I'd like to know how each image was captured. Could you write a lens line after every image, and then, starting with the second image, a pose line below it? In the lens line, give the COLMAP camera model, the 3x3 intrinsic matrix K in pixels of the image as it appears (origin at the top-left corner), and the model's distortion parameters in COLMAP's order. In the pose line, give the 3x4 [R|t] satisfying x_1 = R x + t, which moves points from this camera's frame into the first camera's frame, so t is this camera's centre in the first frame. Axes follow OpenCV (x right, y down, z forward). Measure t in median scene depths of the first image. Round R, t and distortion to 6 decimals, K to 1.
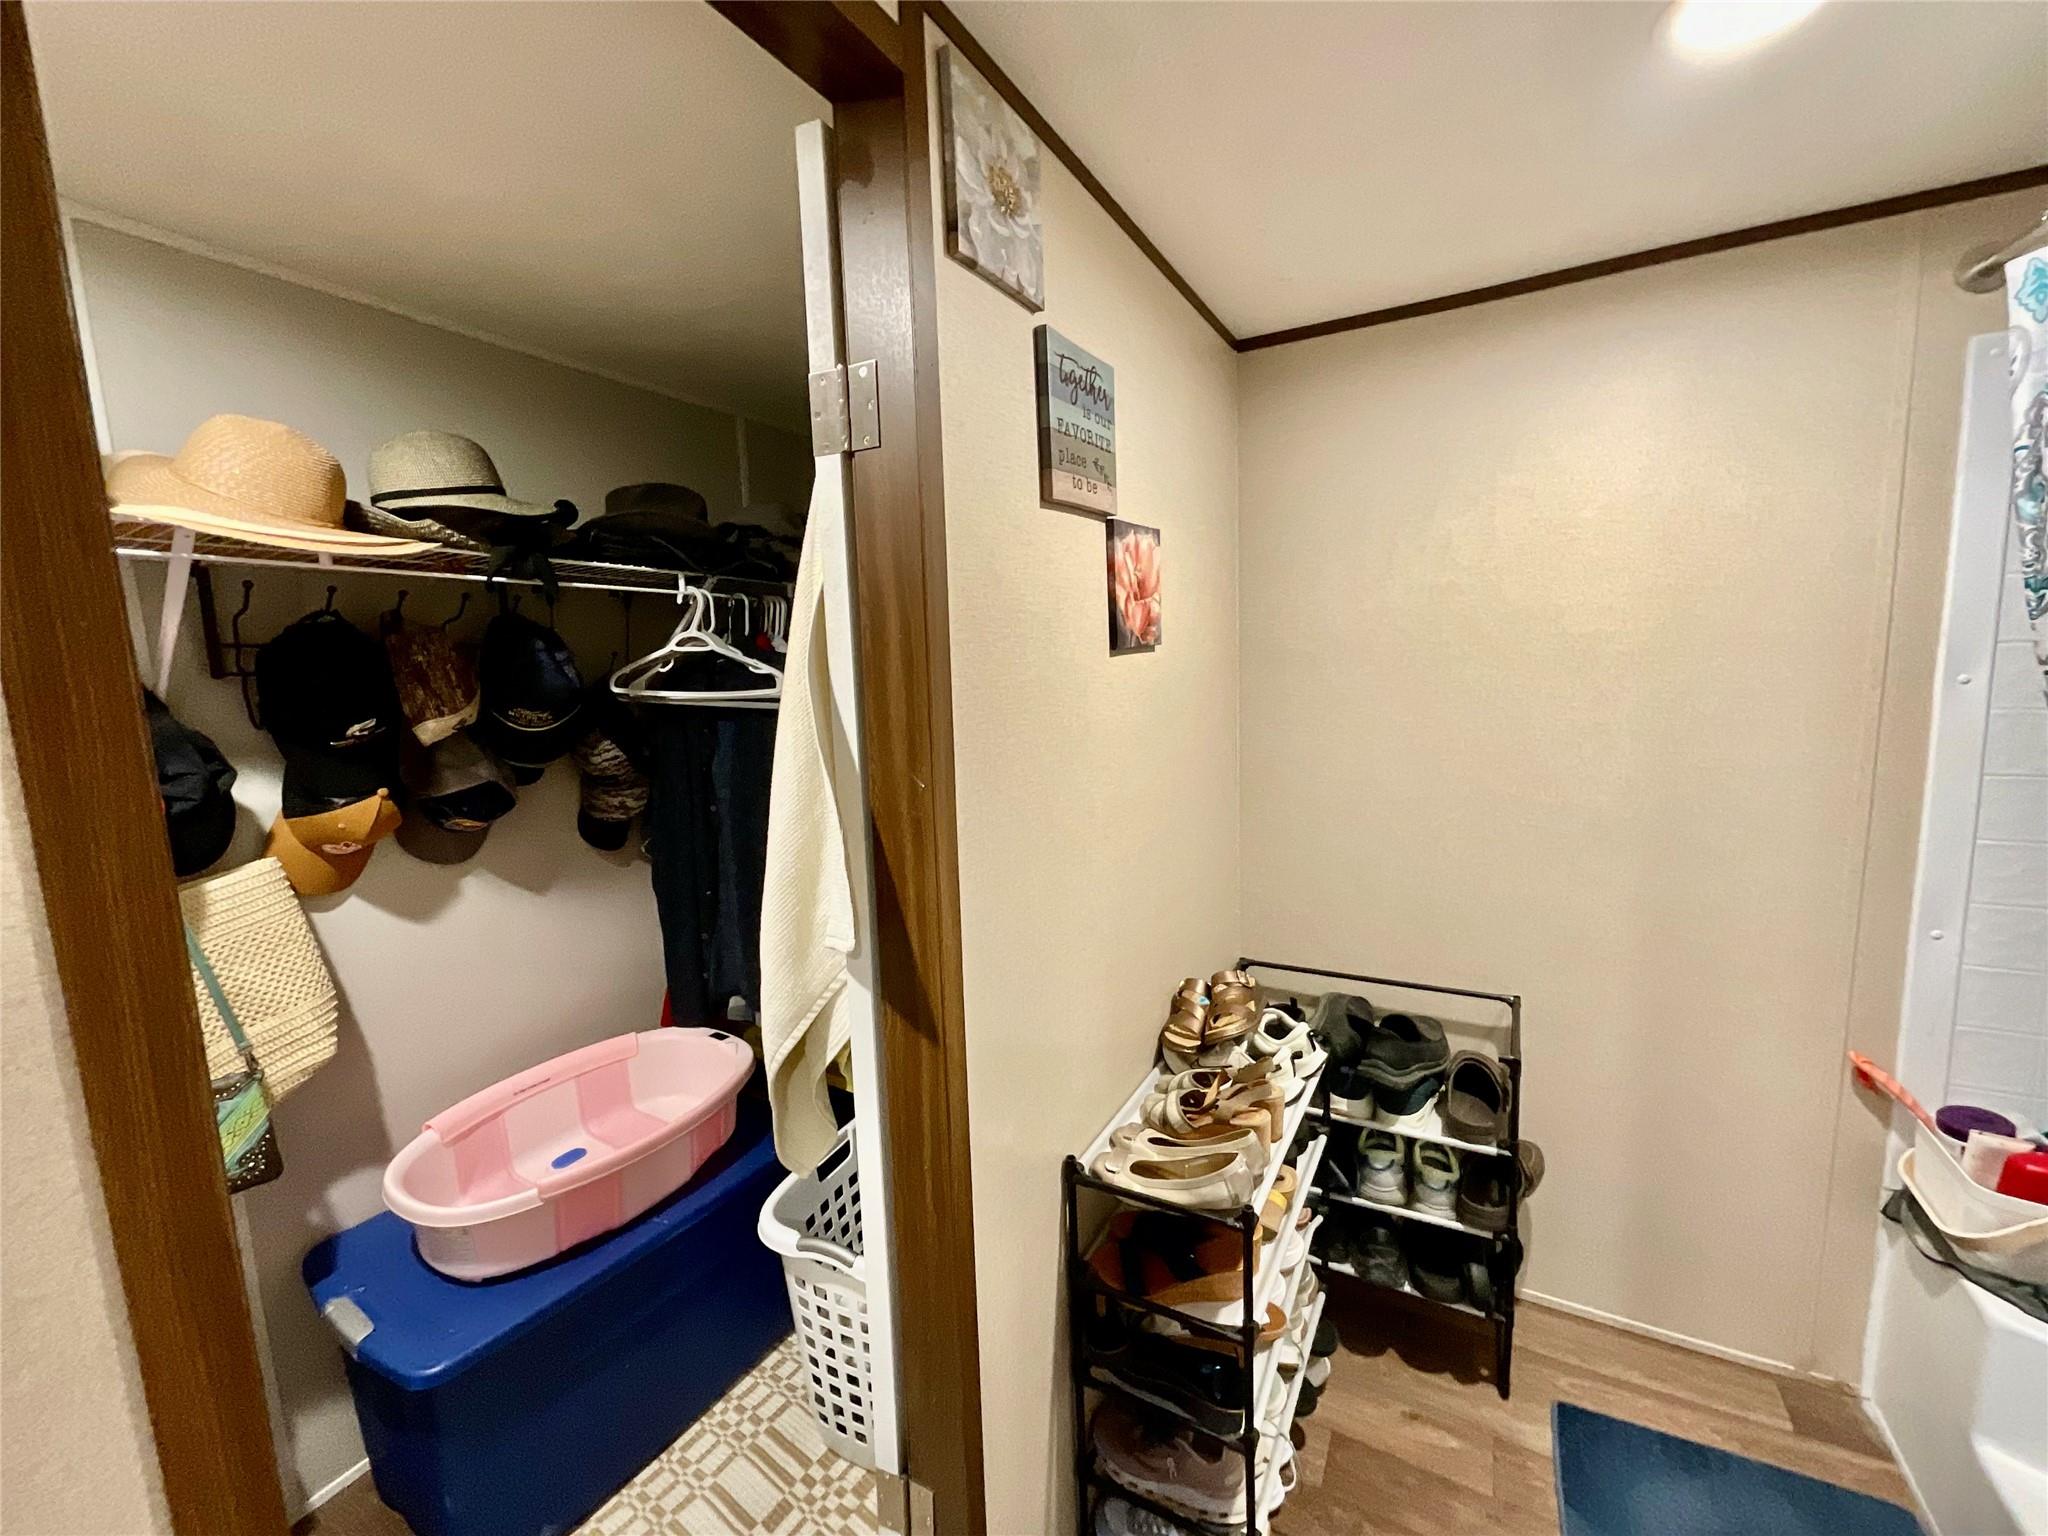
lens RADIAL K [[836.7, 0, 1025.5], [0, 836.7, 784.0], [0, 0, 1]] dist [0.001298, -0.000133]
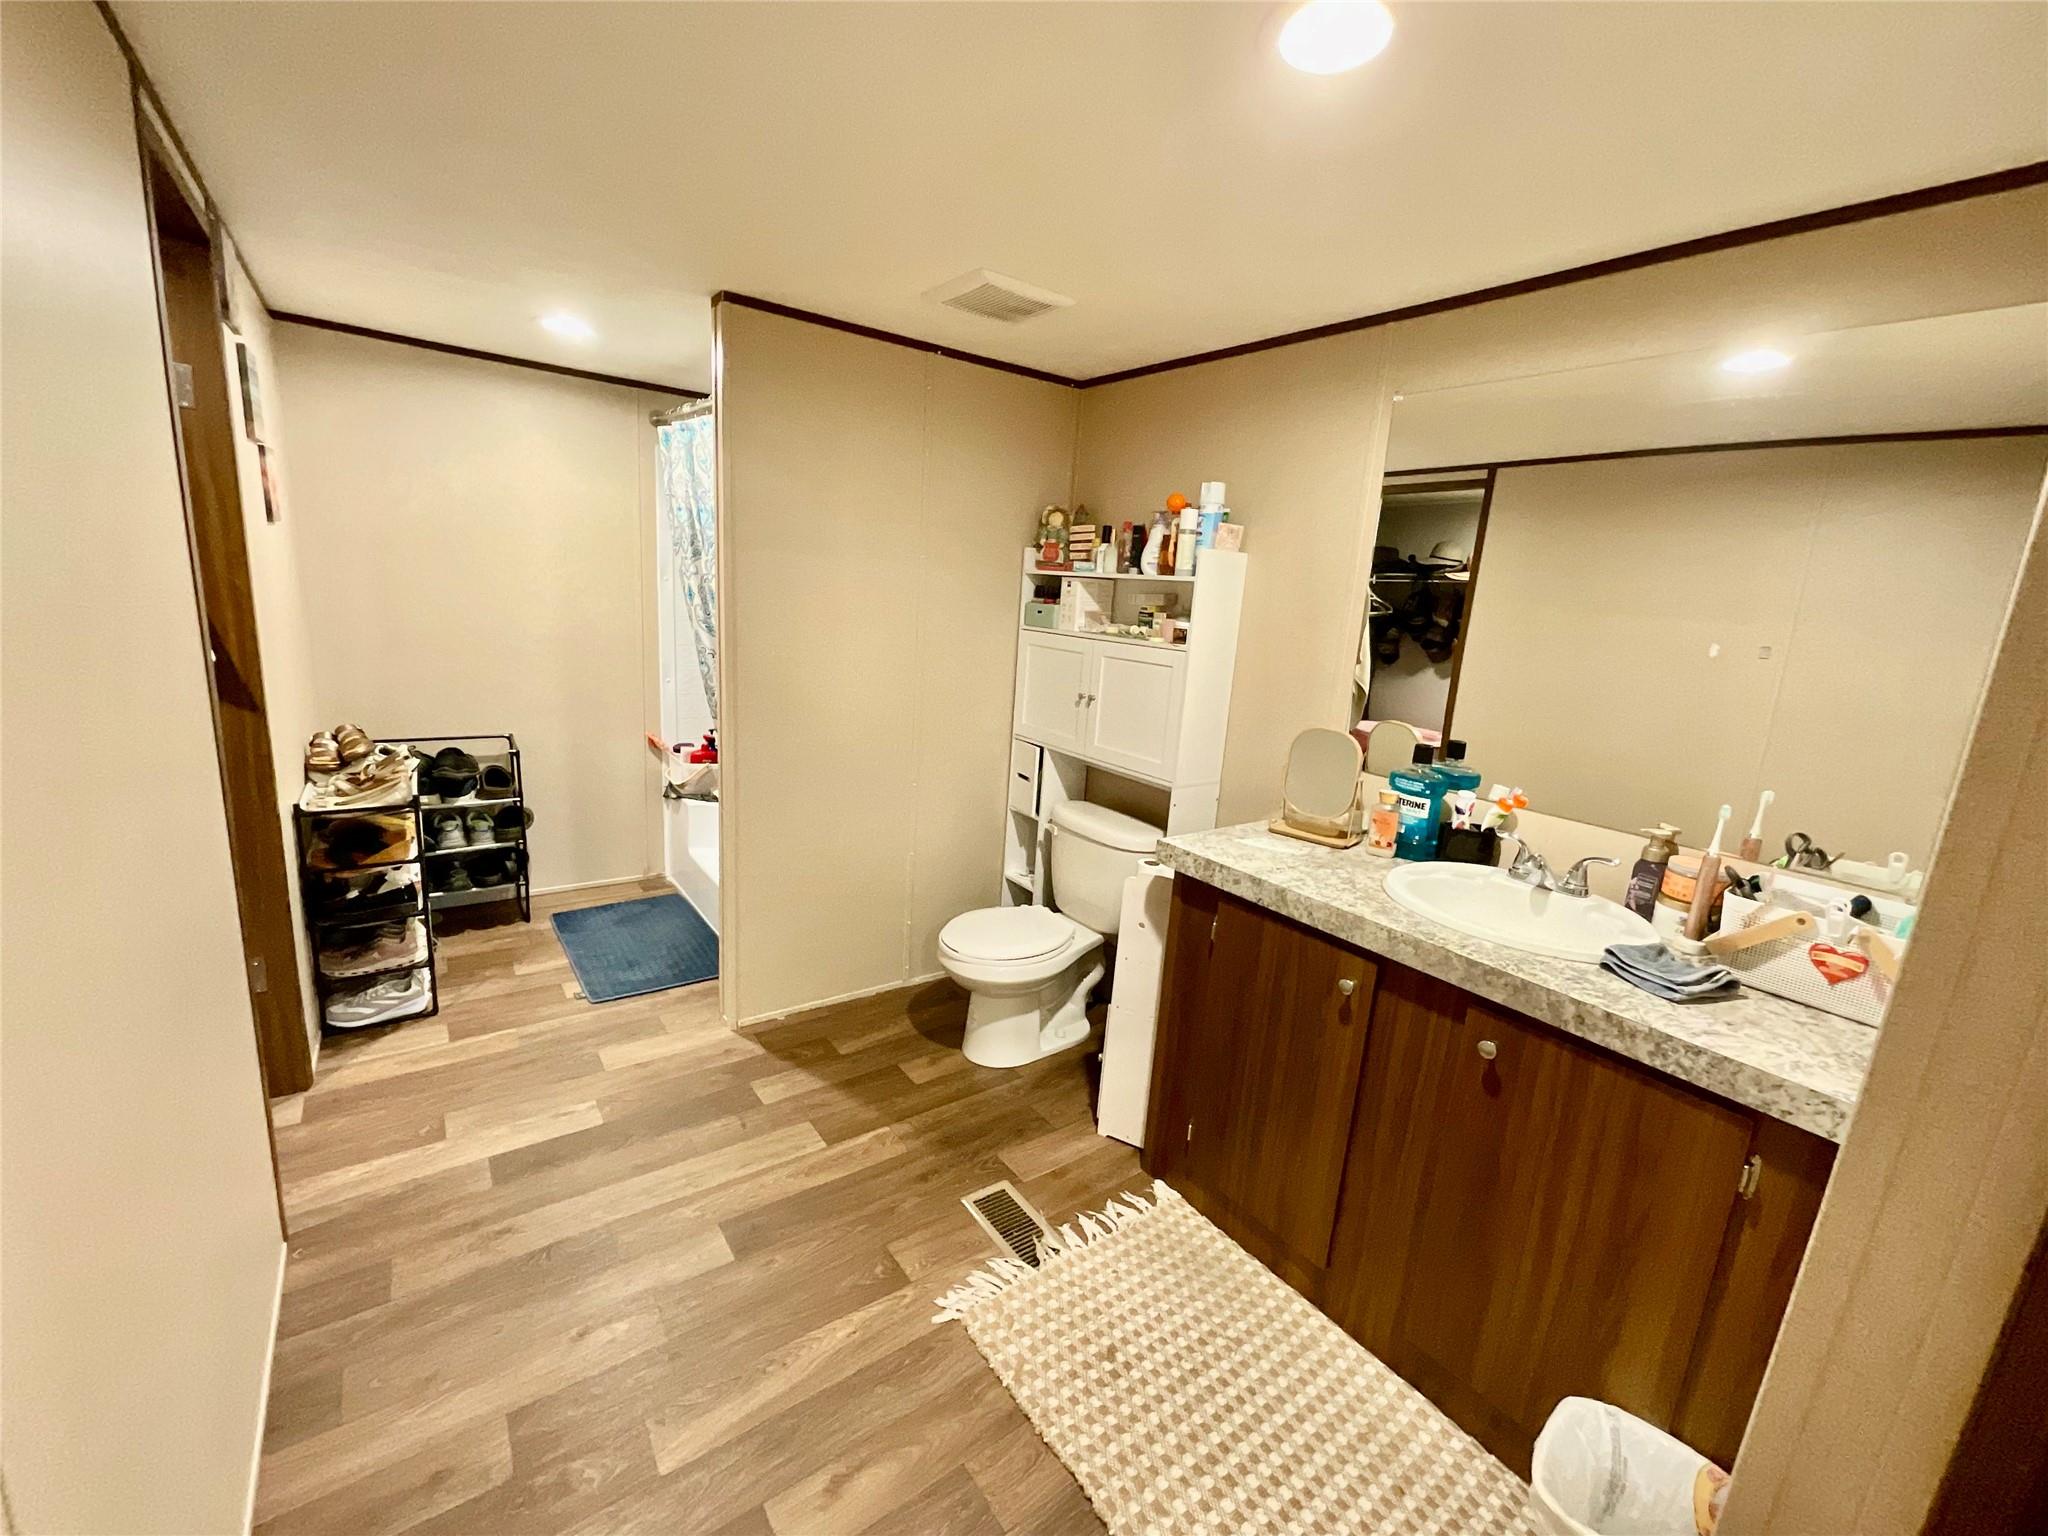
lens RADIAL K [[836.7, 0, 1010.4], [0, 836.7, 769.2], [0, 0, 1]] dist [0.001298, -0.000133]
pose [[0.425404, -0.121502, 0.896810, -0.706364], [0.045979, 0.992569, 0.112665, 0.181566], [-0.903835, -0.006694, 0.427829, -0.923764]]
